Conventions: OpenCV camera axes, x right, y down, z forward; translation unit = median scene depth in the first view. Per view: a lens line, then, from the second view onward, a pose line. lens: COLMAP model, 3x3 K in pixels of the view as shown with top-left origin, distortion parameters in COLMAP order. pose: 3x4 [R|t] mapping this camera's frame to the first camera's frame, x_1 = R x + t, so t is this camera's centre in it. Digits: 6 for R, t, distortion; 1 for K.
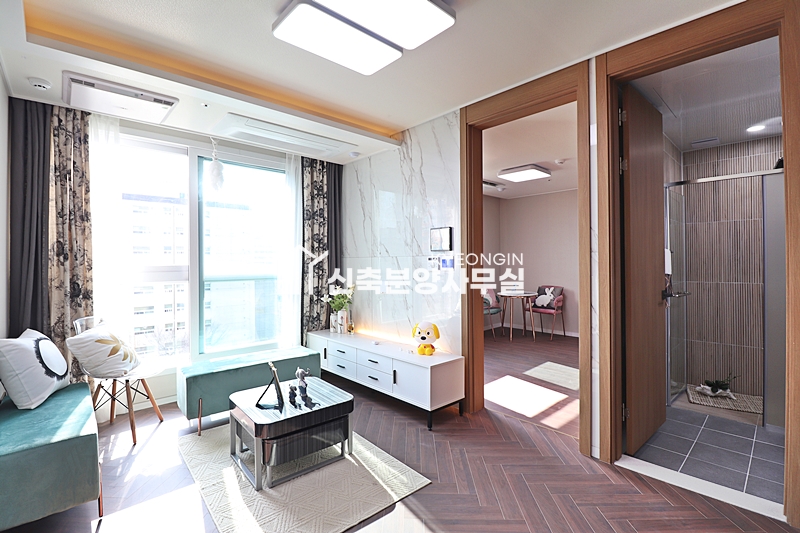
lens RADIAL K [[371.8, 0, 397.1], [0, 371.8, 261.3], [0, 0, 1]] dist [-0.014878, -0.000753]
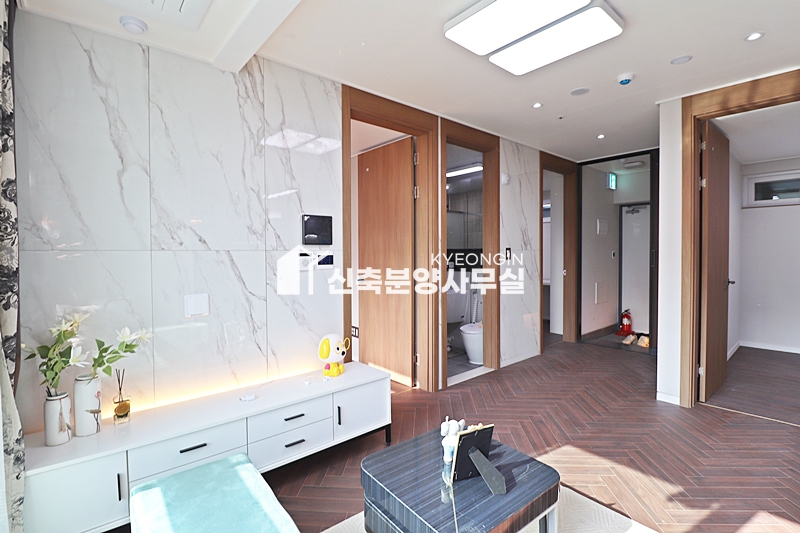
lens RADIAL K [[371.8, 0, 397.1], [0, 371.8, 261.3], [0, 0, 1]] dist [-0.014878, -0.000753]
pose [[0.031724, -0.019828, 0.999300, -0.620926], [-0.000558, 0.999803, 0.019855, -0.007107], [-0.999497, -0.001188, 0.031706, 0.733409]]
